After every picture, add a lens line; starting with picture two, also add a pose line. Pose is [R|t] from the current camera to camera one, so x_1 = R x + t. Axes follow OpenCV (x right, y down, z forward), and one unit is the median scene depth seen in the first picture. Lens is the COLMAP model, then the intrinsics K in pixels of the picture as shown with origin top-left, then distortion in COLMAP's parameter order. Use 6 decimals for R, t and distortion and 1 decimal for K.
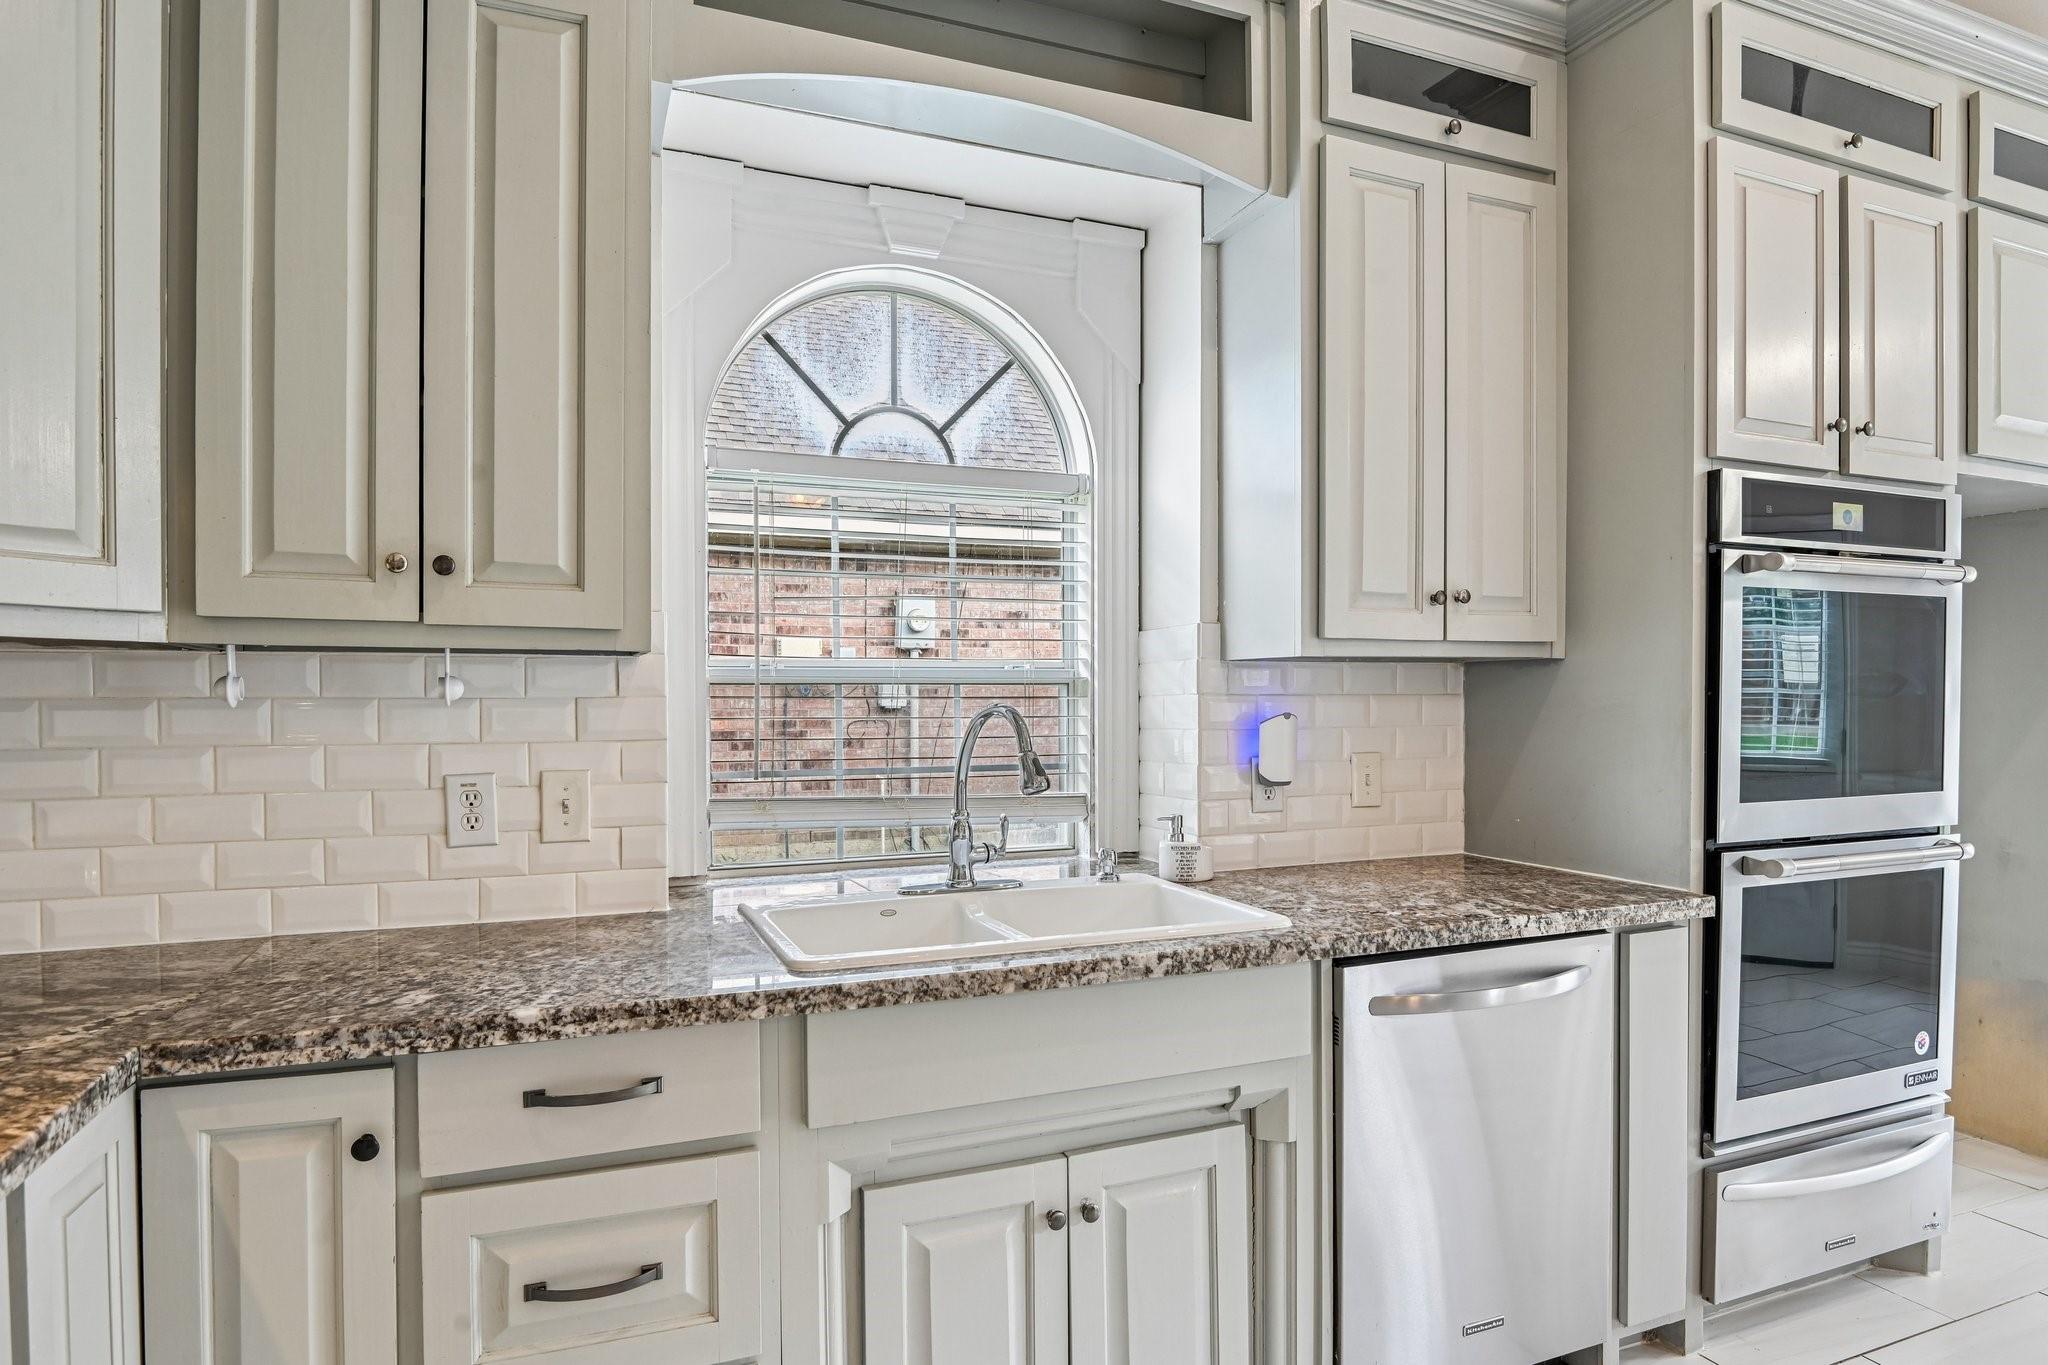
lens RADIAL K [[1157.7, 0, 1024.3], [0, 1157.7, 698.7], [0, 0, 1]] dist [-0.001347, -0.000244]
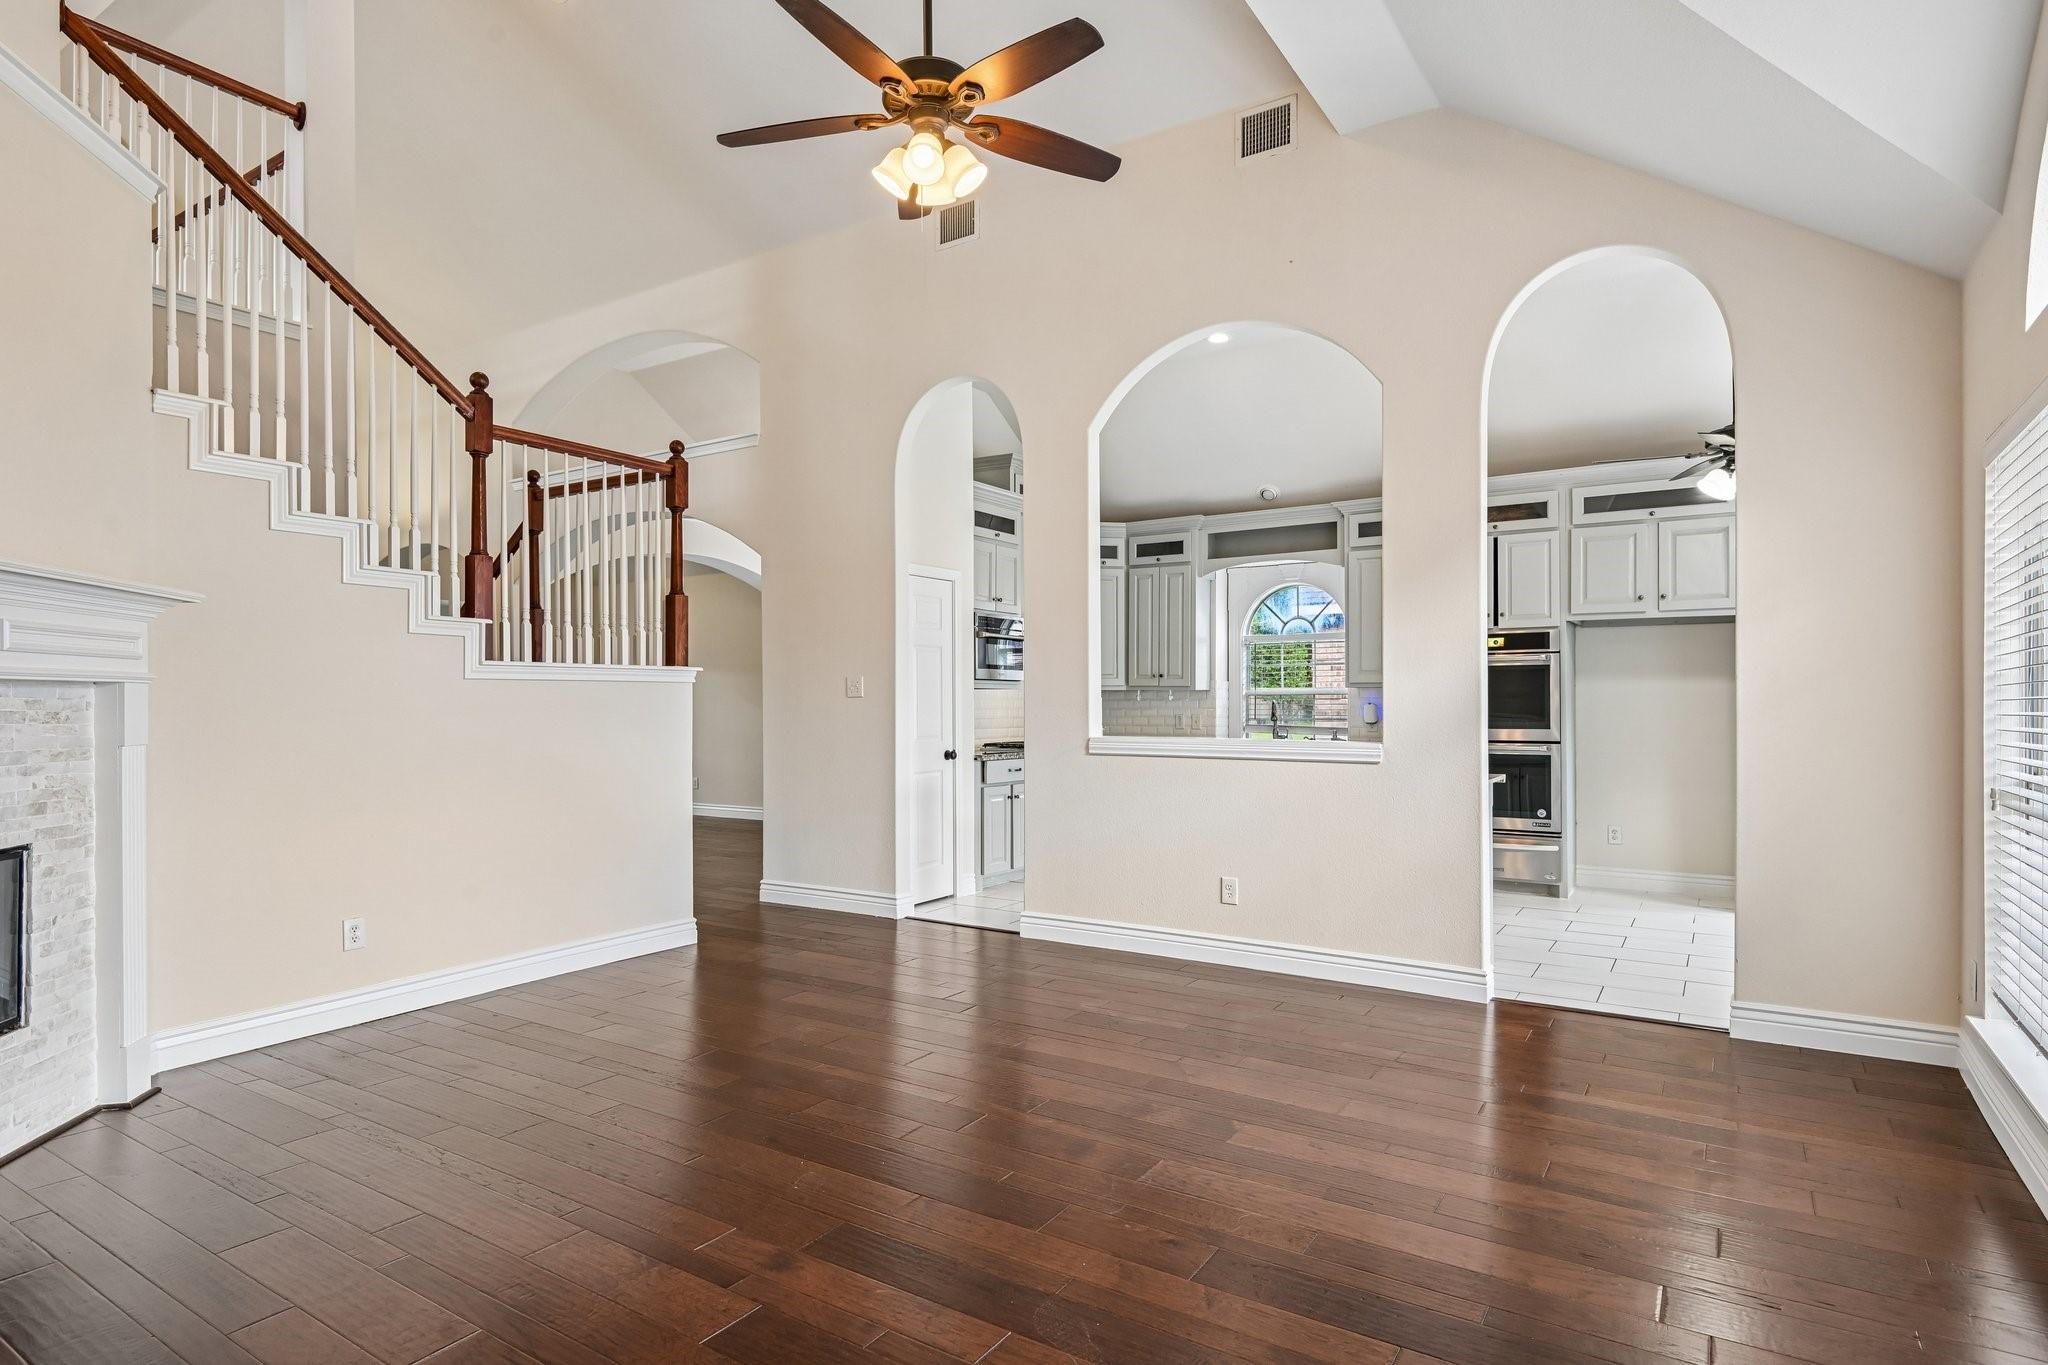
lens RADIAL K [[1106.3, 0, 1026.9], [0, 1106.3, 697.0], [0, 0, 1]] dist [-0.001031, -0.000147]
pose [[0.558777, -0.002468, -0.829314, 3.089745], [0.000018, 0.999996, -0.002963, 0.005940], [0.829318, 0.001641, 0.558775, -2.198272]]
